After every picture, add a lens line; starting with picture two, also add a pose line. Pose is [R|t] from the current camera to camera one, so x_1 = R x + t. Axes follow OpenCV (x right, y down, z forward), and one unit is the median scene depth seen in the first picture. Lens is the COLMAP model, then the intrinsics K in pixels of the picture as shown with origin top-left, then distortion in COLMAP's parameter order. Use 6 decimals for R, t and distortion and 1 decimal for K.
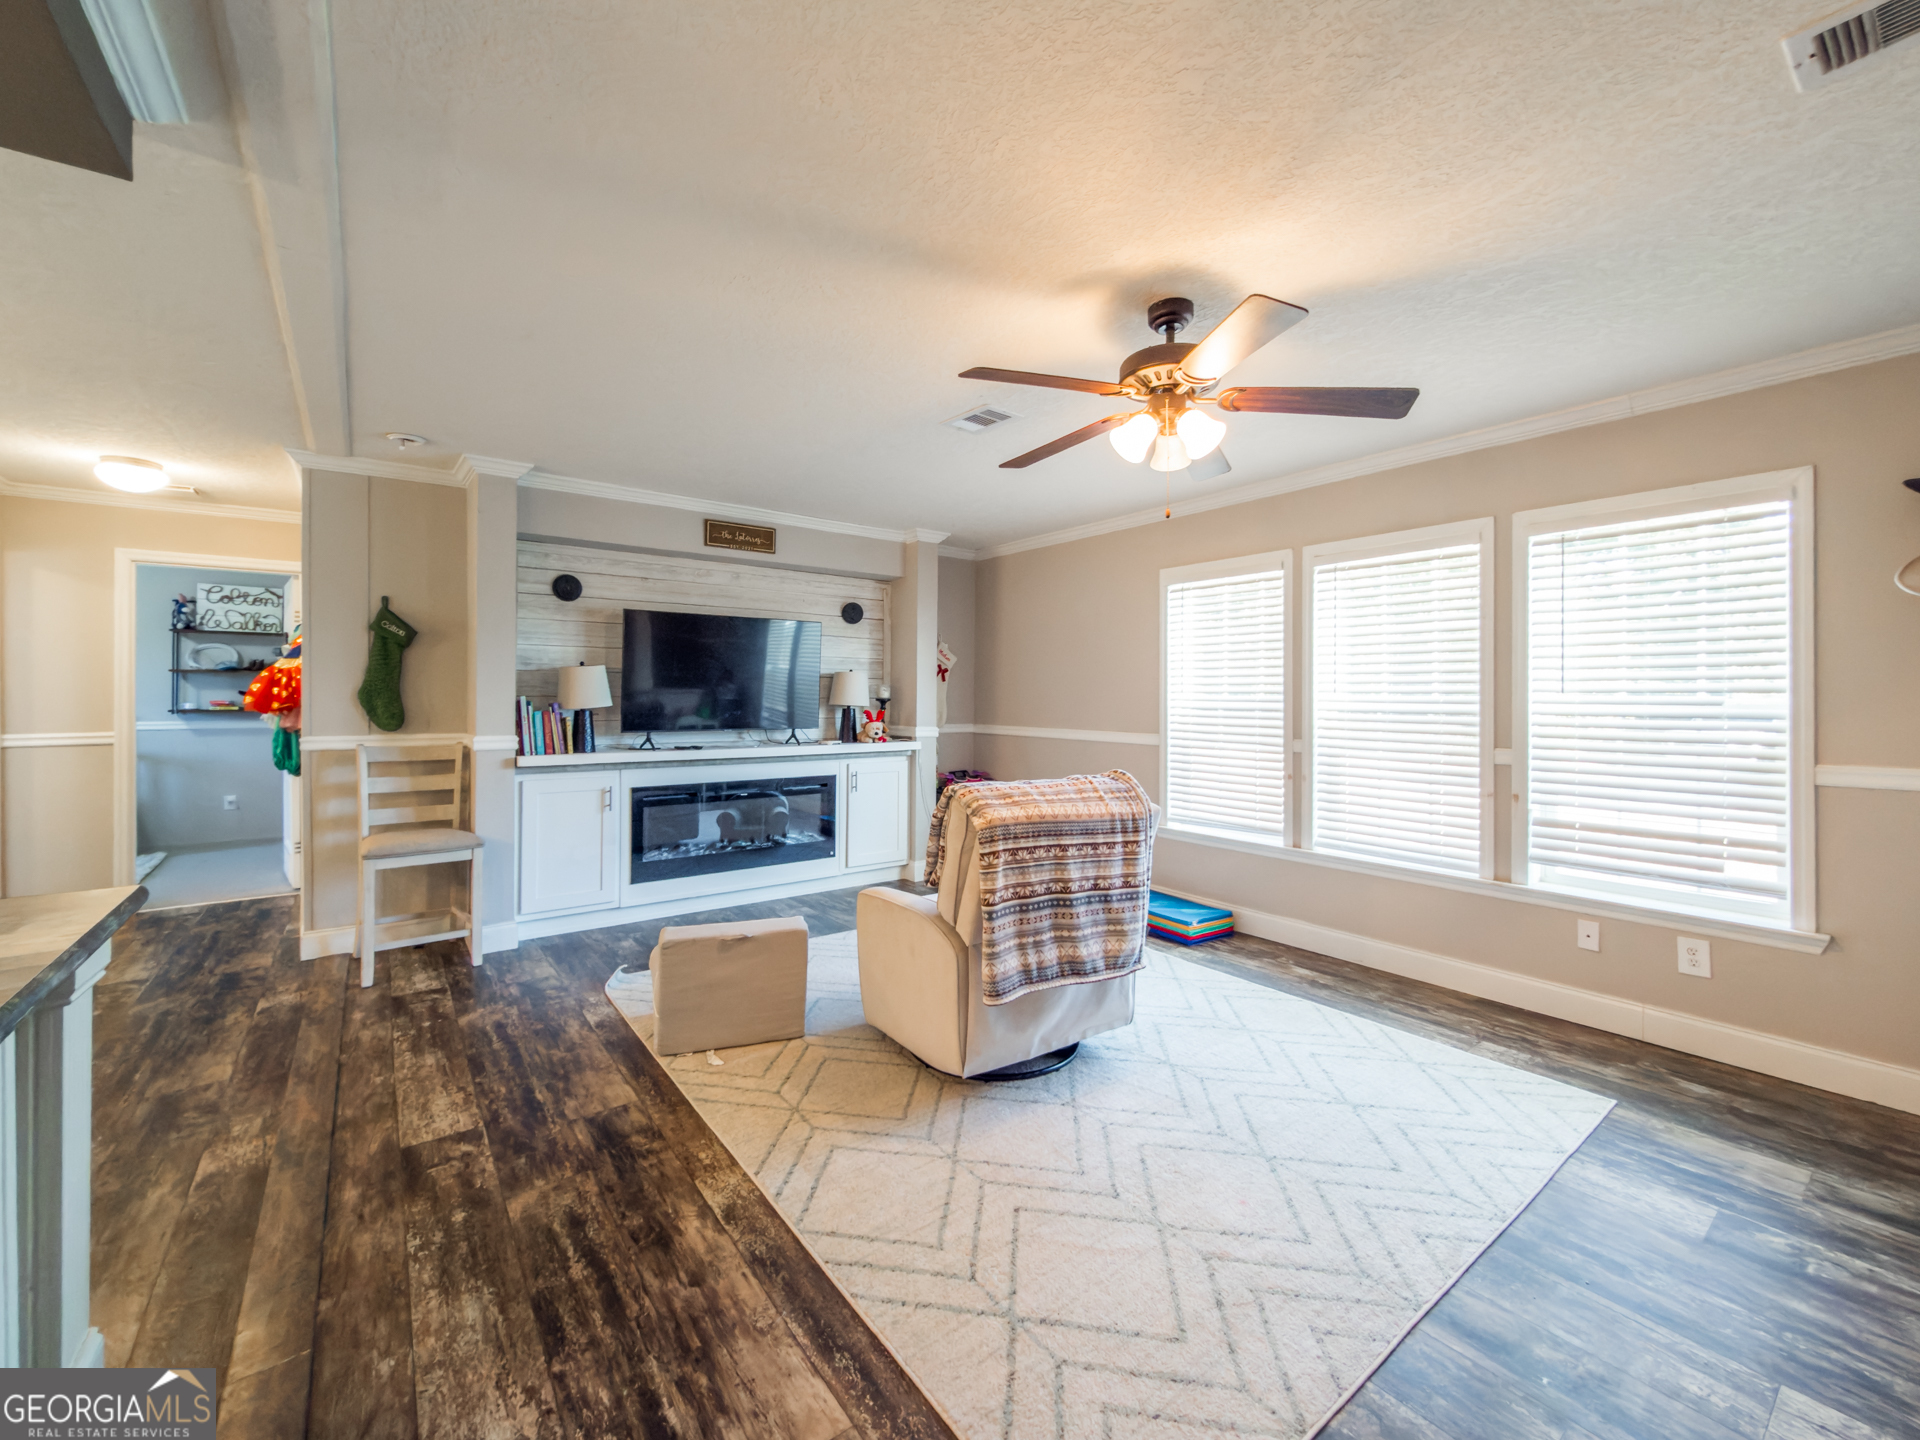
lens RADIAL K [[781.5, 0, 947.9], [0, 781.5, 699.5], [0, 0, 1]] dist [-0.000058, -0.000479]
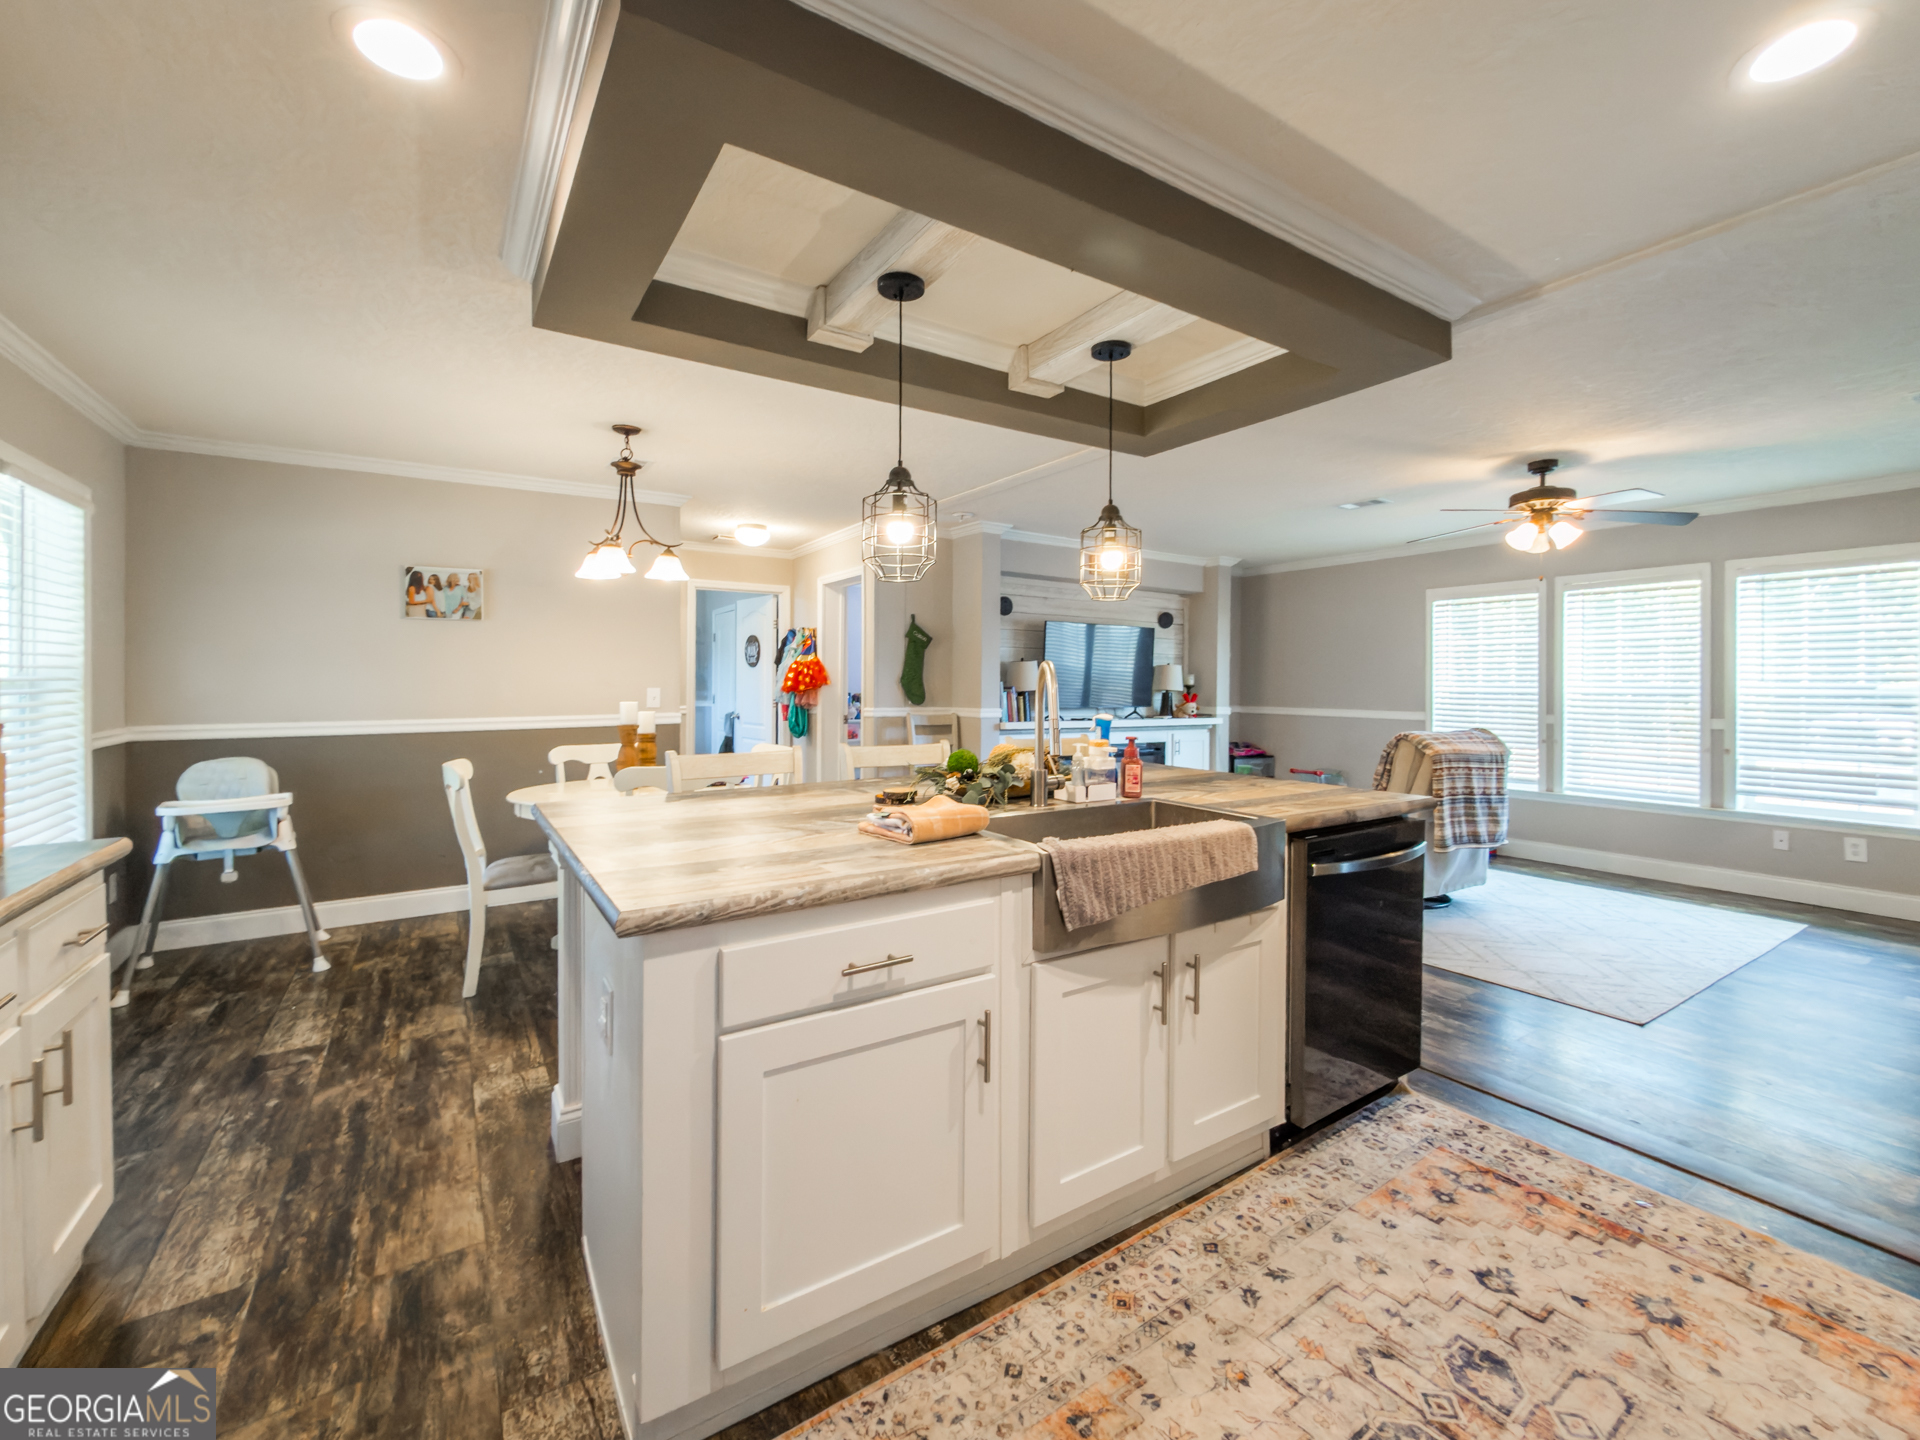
lens RADIAL K [[804.6, 0, 964.0], [0, 804.6, 688.0], [0, 0, 1]] dist [-0.000921, -0.000209]
pose [[0.997898, 0.003423, -0.064719, -0.616700], [-0.003562, 0.999992, -0.002041, 0.012713], [0.064711, 0.002268, 0.997901, -0.614607]]
